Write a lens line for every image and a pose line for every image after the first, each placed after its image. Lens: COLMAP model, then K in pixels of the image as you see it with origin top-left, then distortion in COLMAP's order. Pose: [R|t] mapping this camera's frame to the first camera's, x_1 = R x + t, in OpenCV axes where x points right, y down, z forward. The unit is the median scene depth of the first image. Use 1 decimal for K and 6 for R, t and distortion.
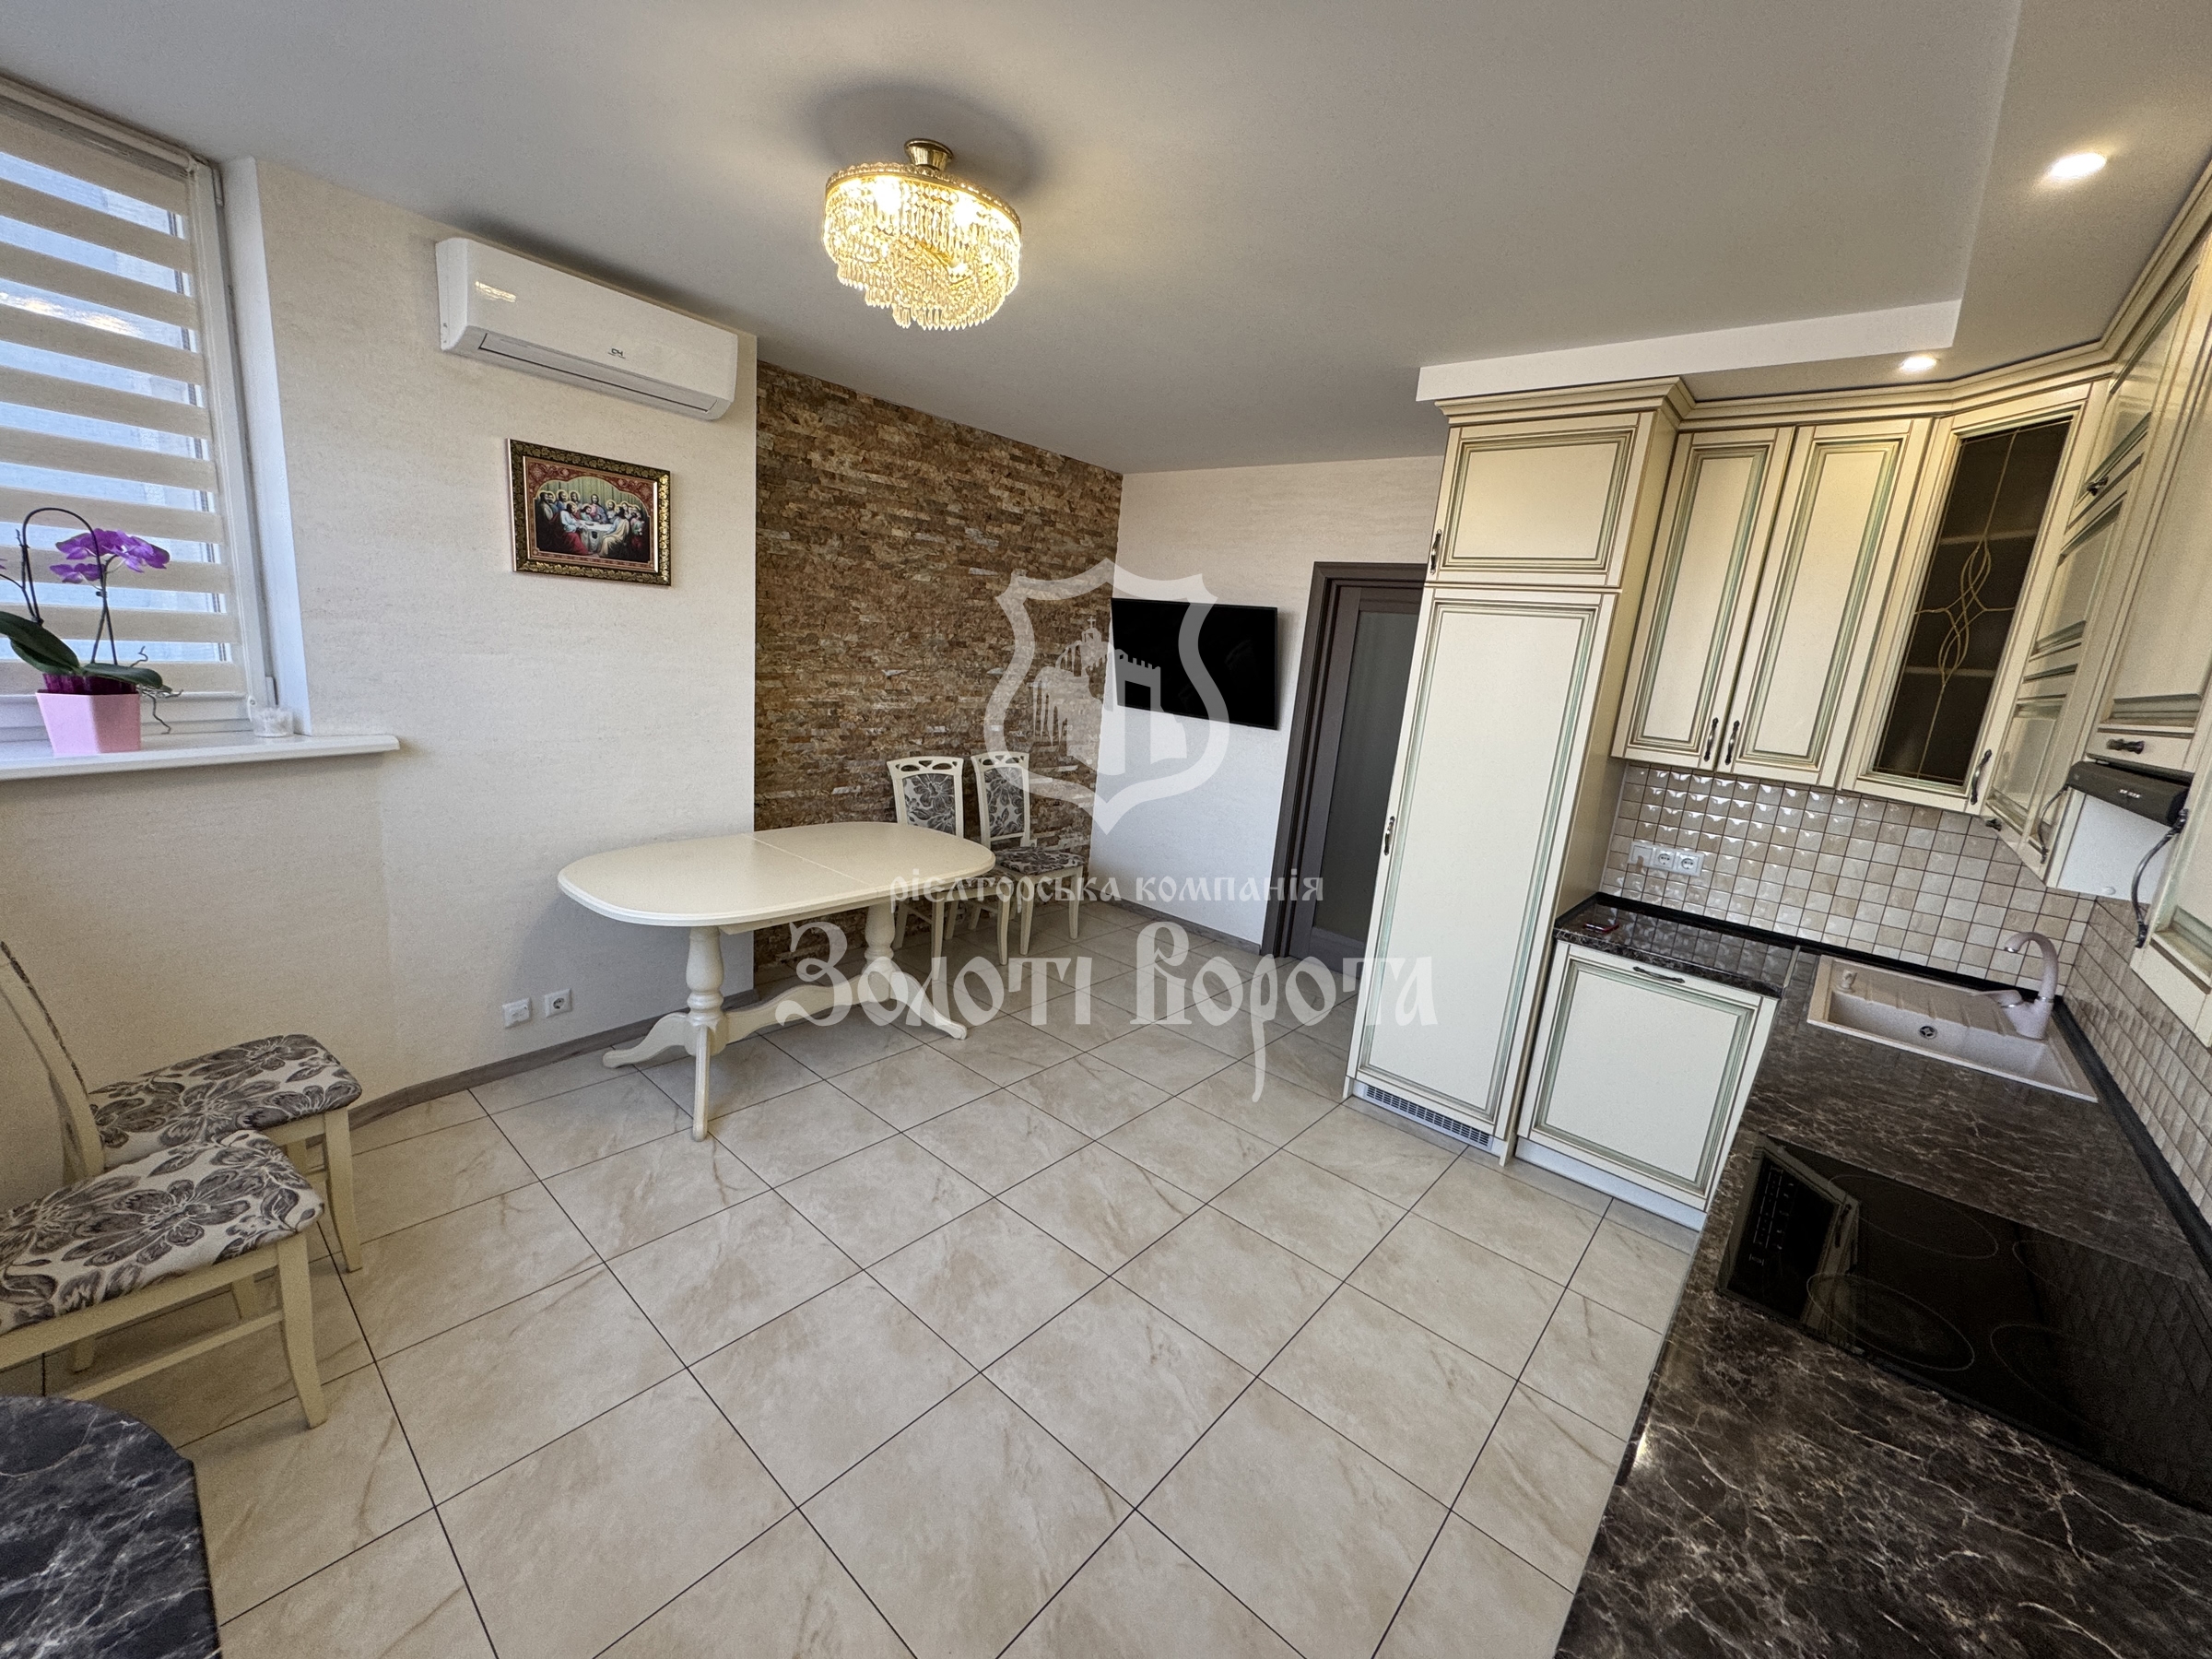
lens RADIAL K [[882.6, 0, 1113.6], [0, 882.6, 828.2], [0, 0, 1]] dist [-0.002011, -0.000225]
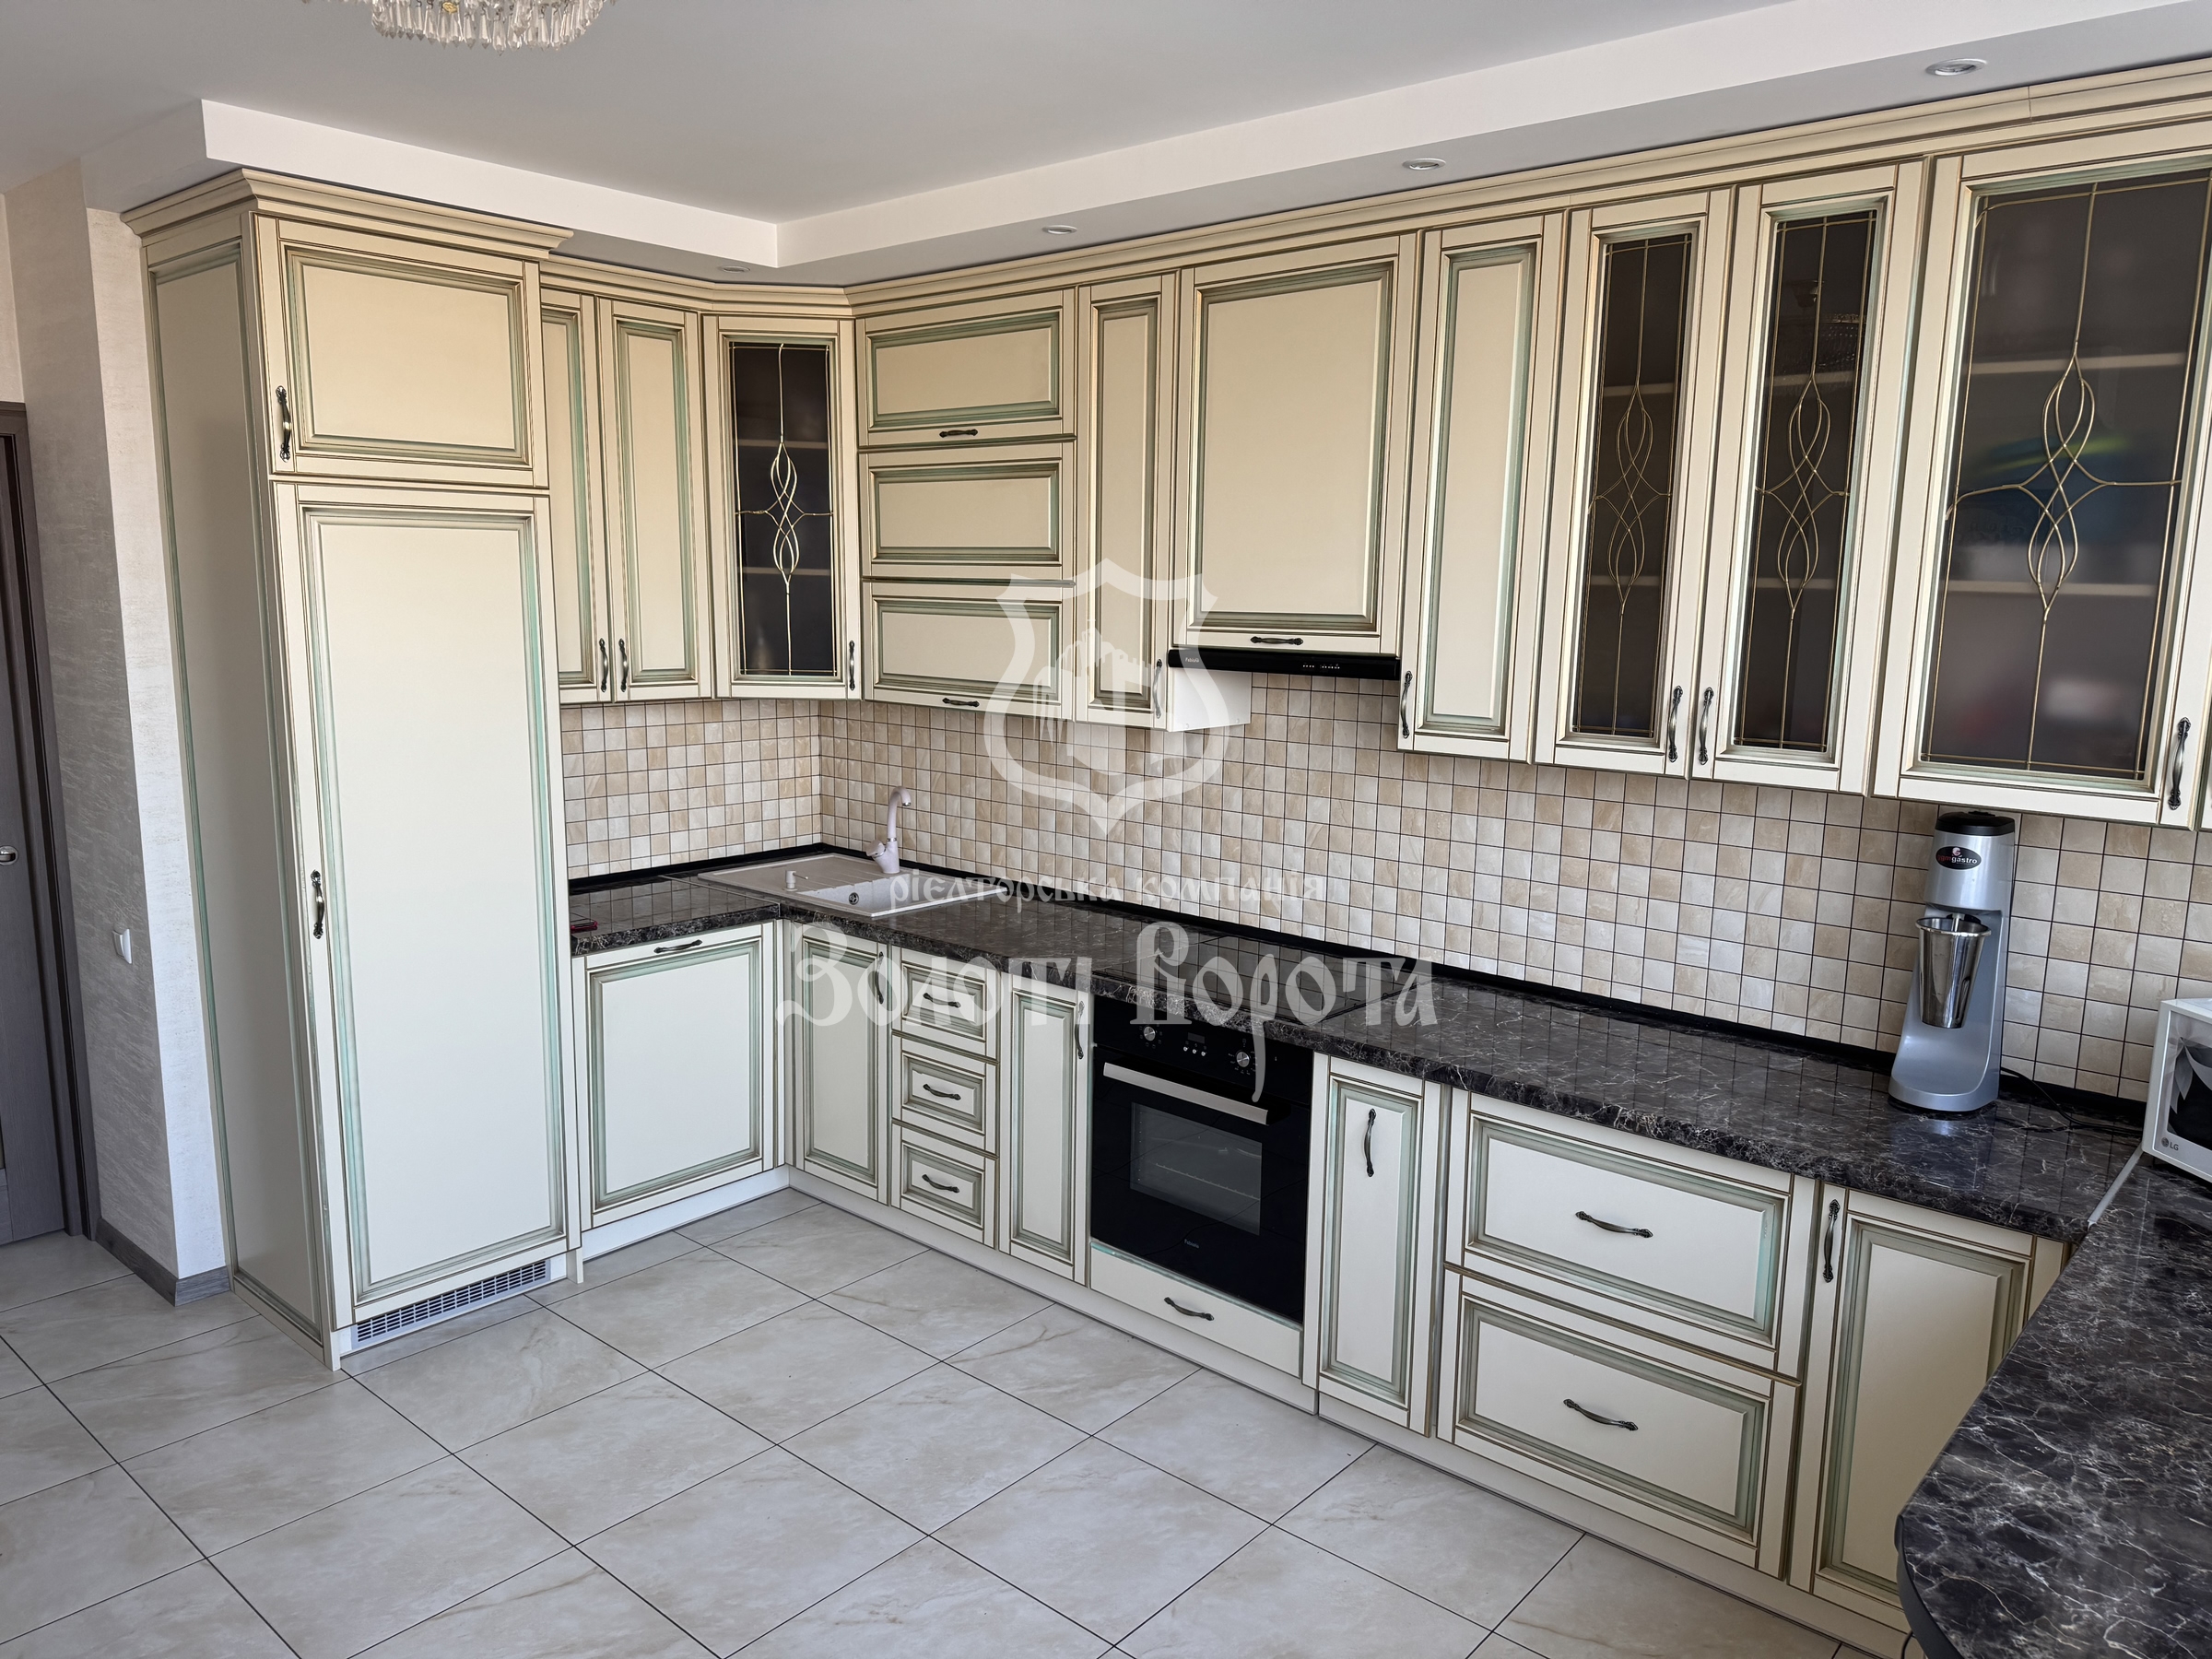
lens RADIAL K [[1550.4, 0, 1106.0], [0, 1550.4, 829.5], [0, 0, 1]] dist [0.059074, -0.075632]
pose [[0.009450, -0.248077, 0.968694, -0.802224], [0.193483, 0.950884, 0.241628, -0.223695], [-0.981058, 0.185142, 0.056984, 0.497177]]
